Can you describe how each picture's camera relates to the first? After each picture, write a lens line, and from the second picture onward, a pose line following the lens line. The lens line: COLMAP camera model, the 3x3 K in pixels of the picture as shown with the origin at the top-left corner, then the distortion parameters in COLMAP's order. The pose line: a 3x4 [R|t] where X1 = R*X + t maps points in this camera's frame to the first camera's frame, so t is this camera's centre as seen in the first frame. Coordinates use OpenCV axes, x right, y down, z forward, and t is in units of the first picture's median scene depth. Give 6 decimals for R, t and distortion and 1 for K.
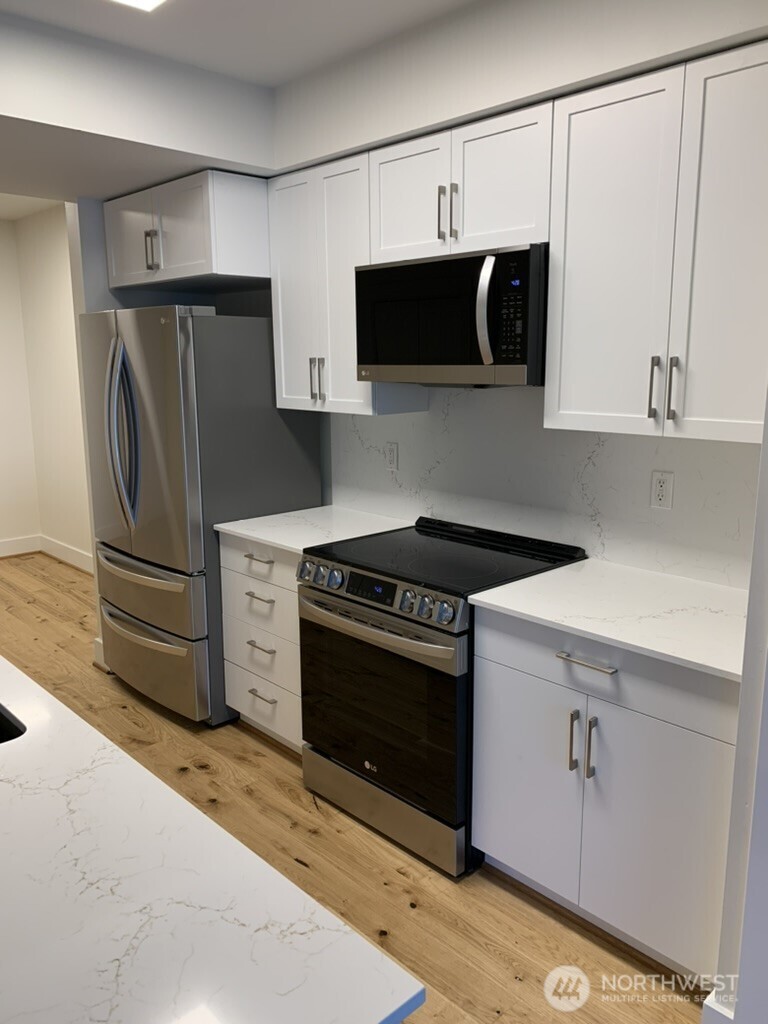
lens RADIAL K [[793.3, 0, 388.6], [0, 793.3, 512.1], [0, 0, 1]] dist [0.048963, -0.002292]
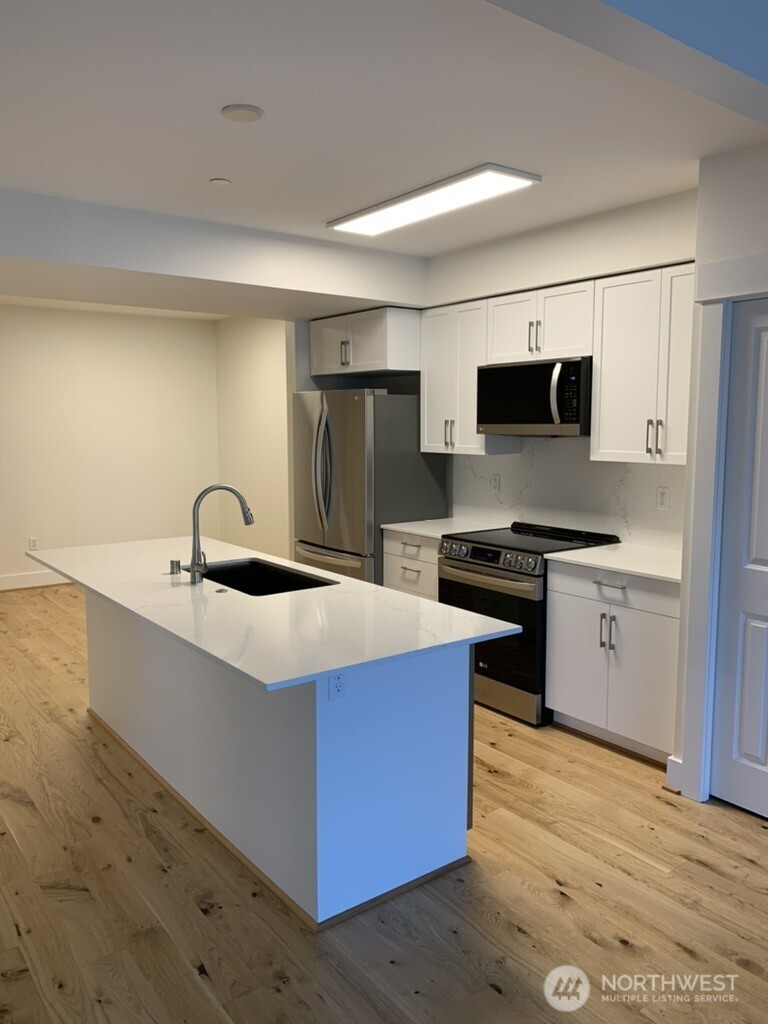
lens RADIAL K [[785.4, 0, 379.9], [0, 785.4, 508.3], [0, 0, 1]] dist [0.121748, -0.227476]
pose [[0.992816, 0.016135, -0.118561, -0.048570], [-0.025456, 0.996665, -0.077532, 0.135005], [0.116915, 0.079993, 0.989915, -0.702164]]
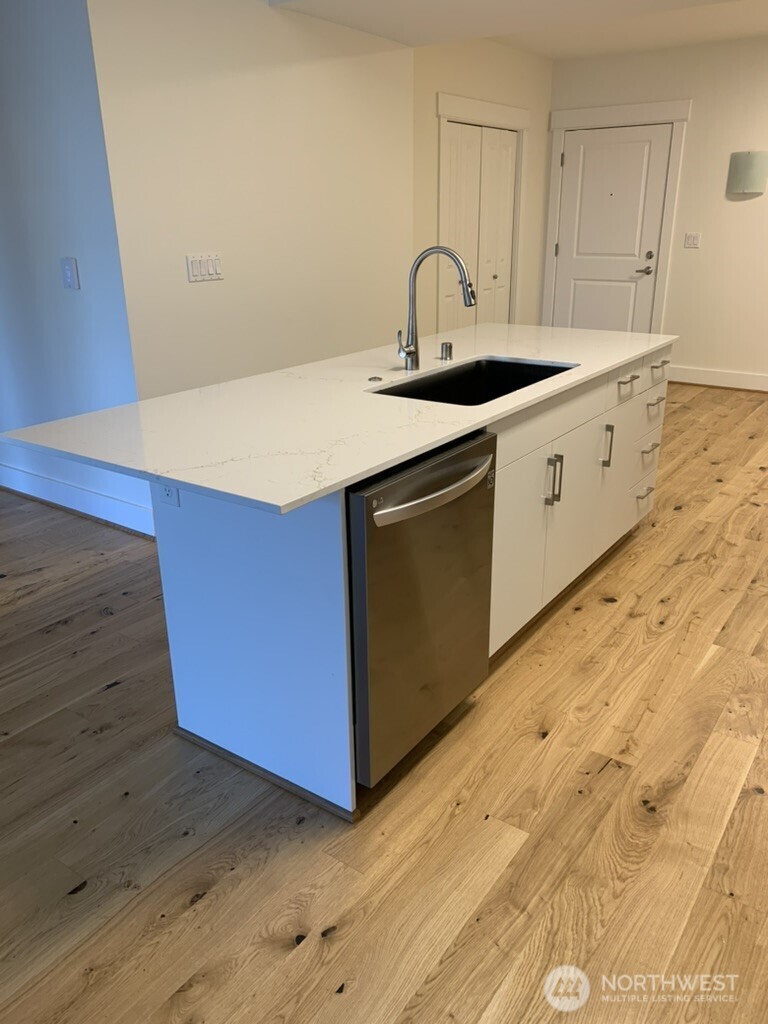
lens RADIAL K [[777.6, 0, 384.0], [0, 777.6, 512.0], [0, 0, 1]] dist [-0.003009, -0.001756]
pose [[0.192458, 0.351615, -0.916148, 0.581414], [-0.176615, 0.930767, 0.320124, 0.001993], [0.965281, 0.100195, 0.241235, 0.335268]]
